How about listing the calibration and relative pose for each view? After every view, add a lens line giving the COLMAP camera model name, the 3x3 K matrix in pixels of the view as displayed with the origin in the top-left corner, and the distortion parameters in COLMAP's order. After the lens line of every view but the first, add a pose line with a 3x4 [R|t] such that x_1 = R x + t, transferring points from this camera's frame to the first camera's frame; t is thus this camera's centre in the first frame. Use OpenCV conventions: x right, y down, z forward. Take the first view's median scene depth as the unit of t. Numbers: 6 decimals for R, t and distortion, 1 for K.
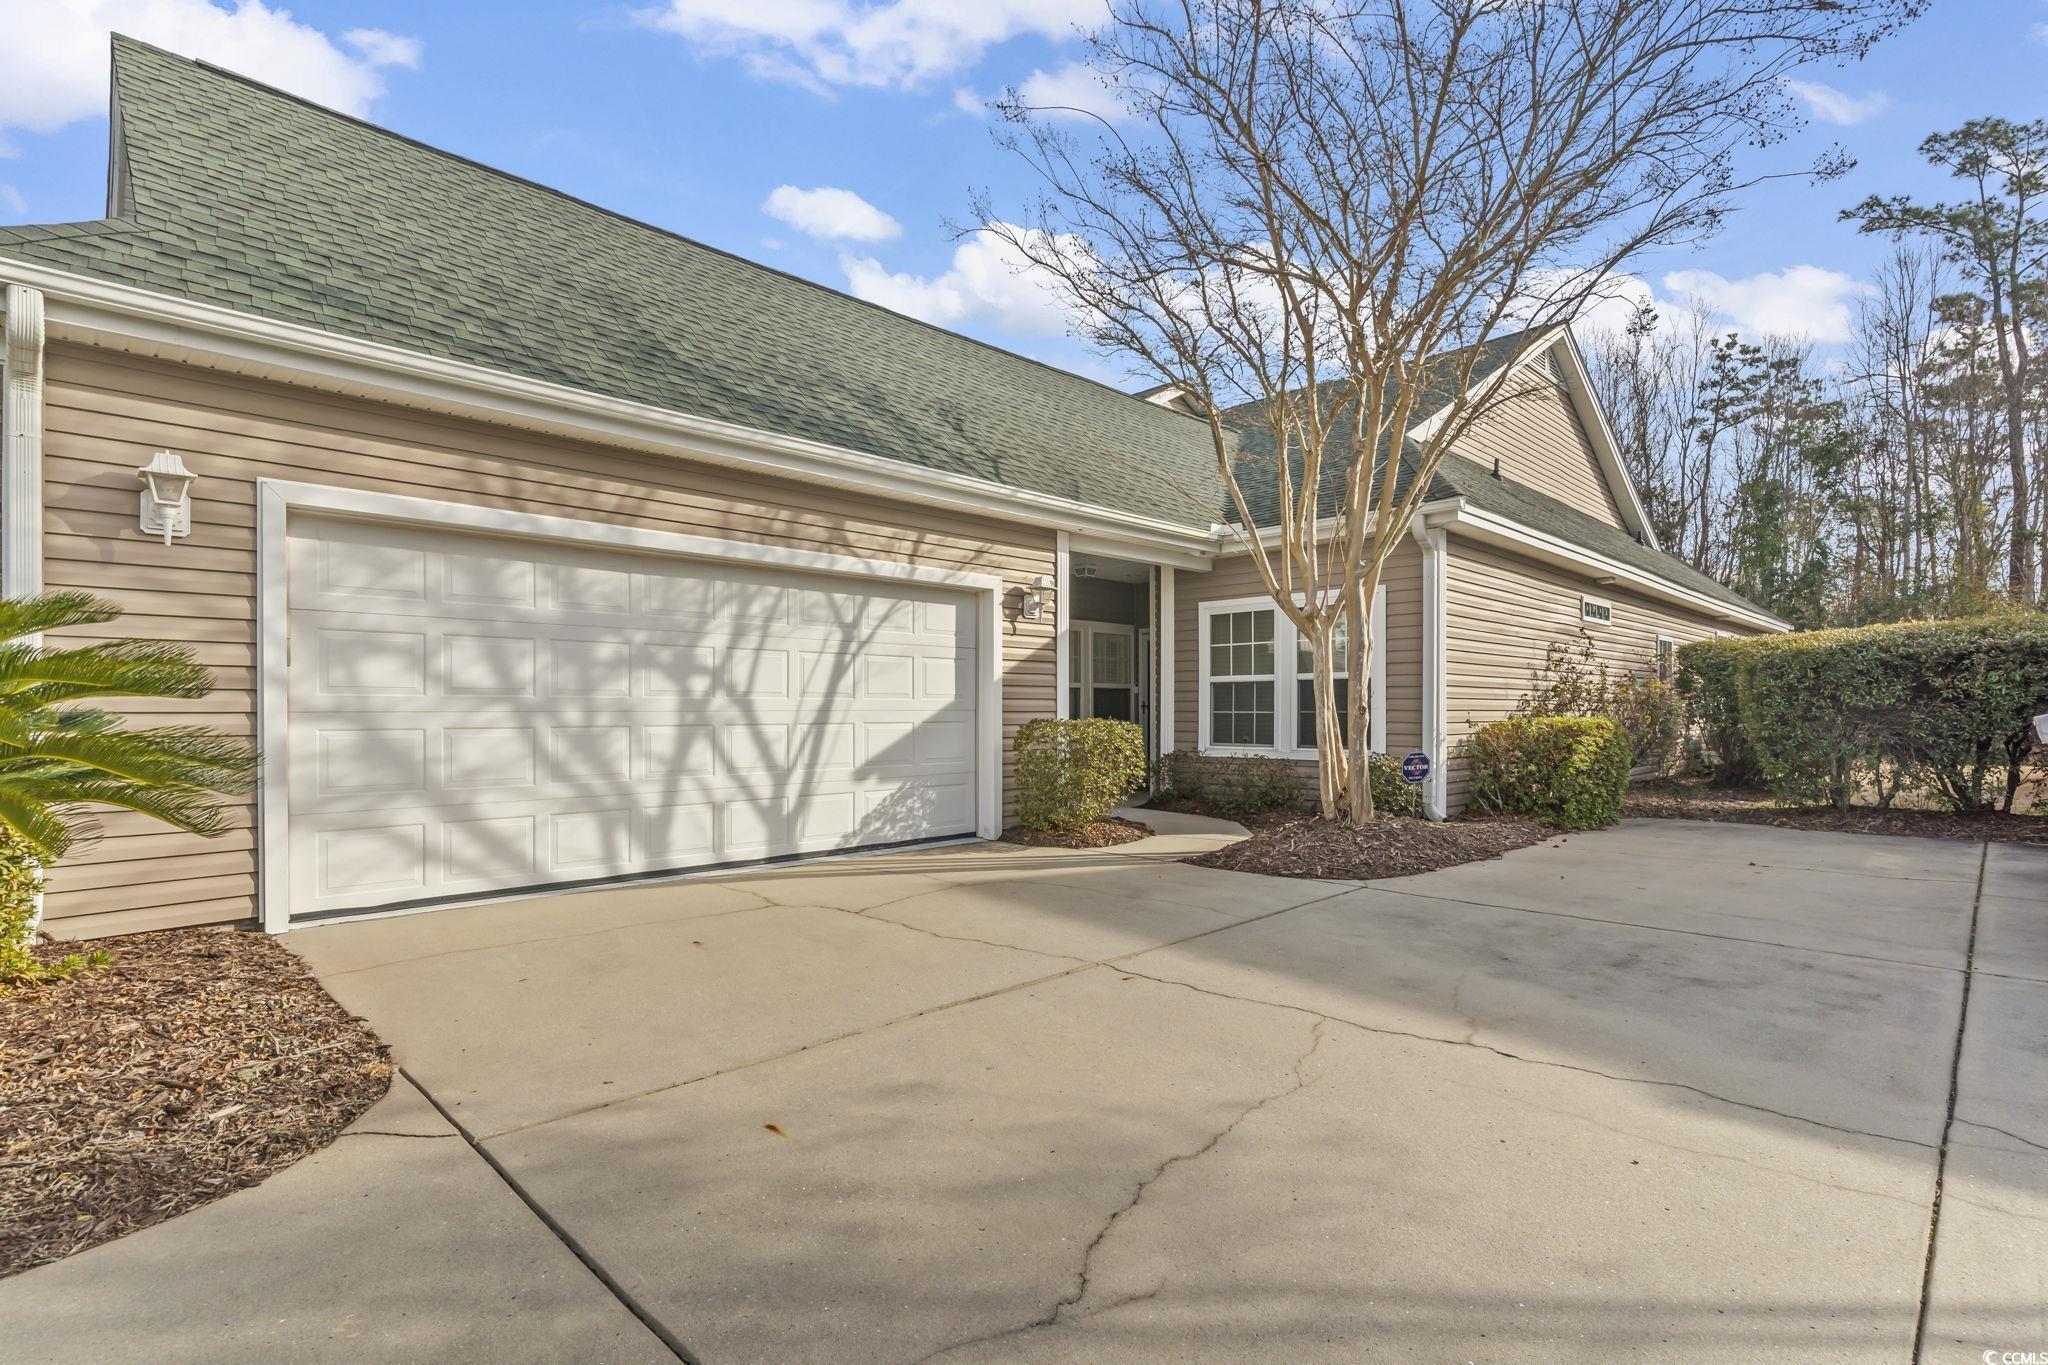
lens RADIAL K [[976.1, 0, 1028.4], [0, 976.1, 711.7], [0, 0, 1]] dist [-0.002788, 0.001914]
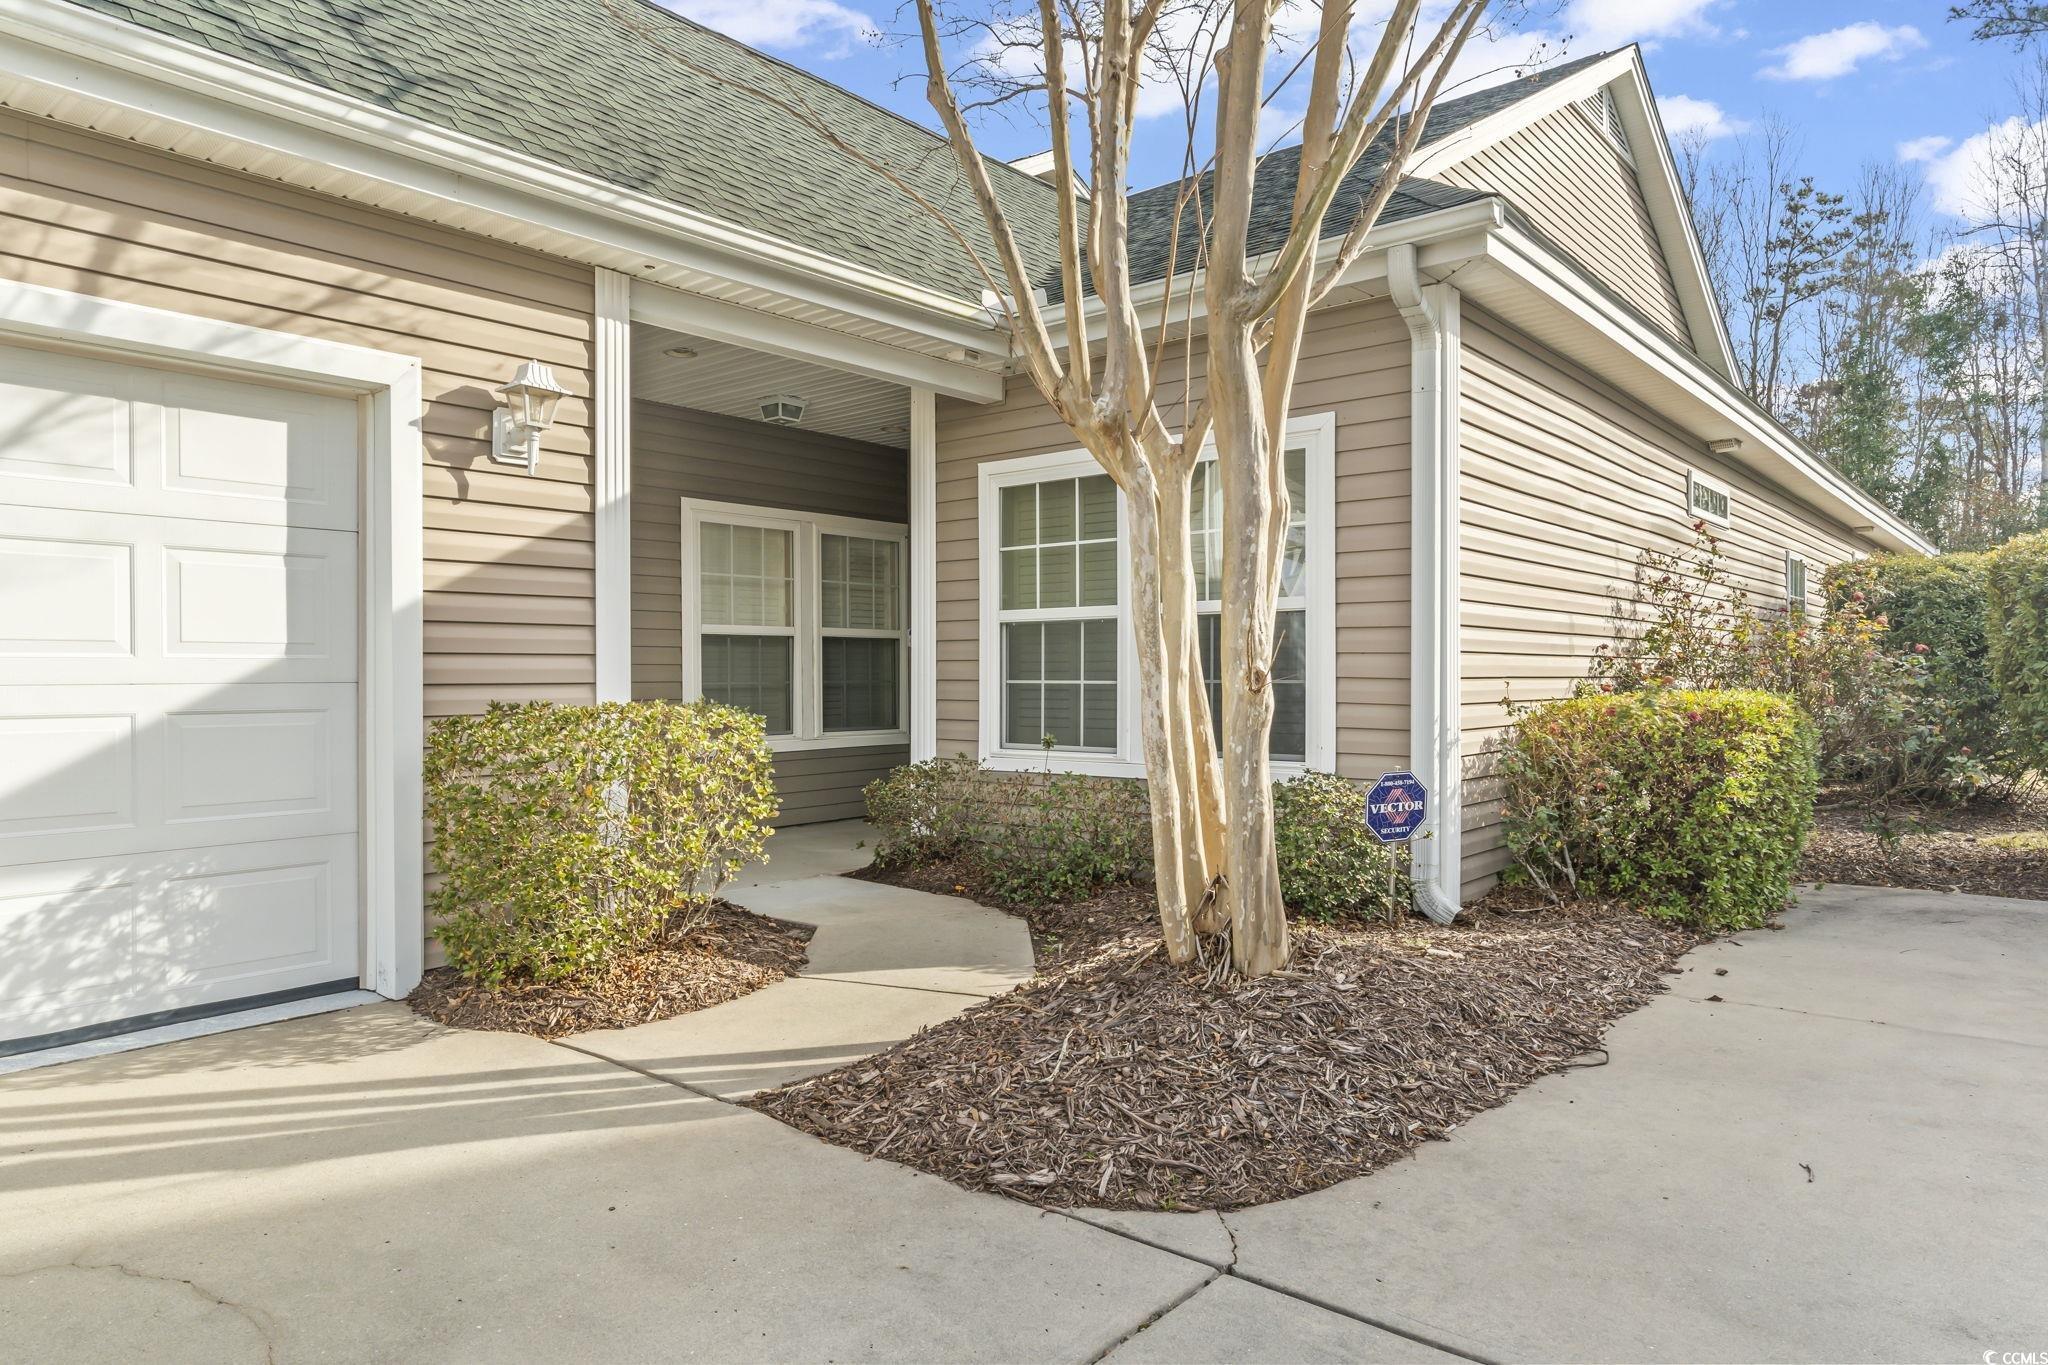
lens RADIAL K [[1269.7, 0, 1022.8], [0, 1269.7, 682.4], [0, 0, 1]] dist [-0.008410, 0.001256]
pose [[0.996364, -0.002911, 0.085144, 0.168146], [0.002445, 0.999981, 0.005581, -0.003442], [-0.085159, -0.005353, 0.996353, 0.413594]]
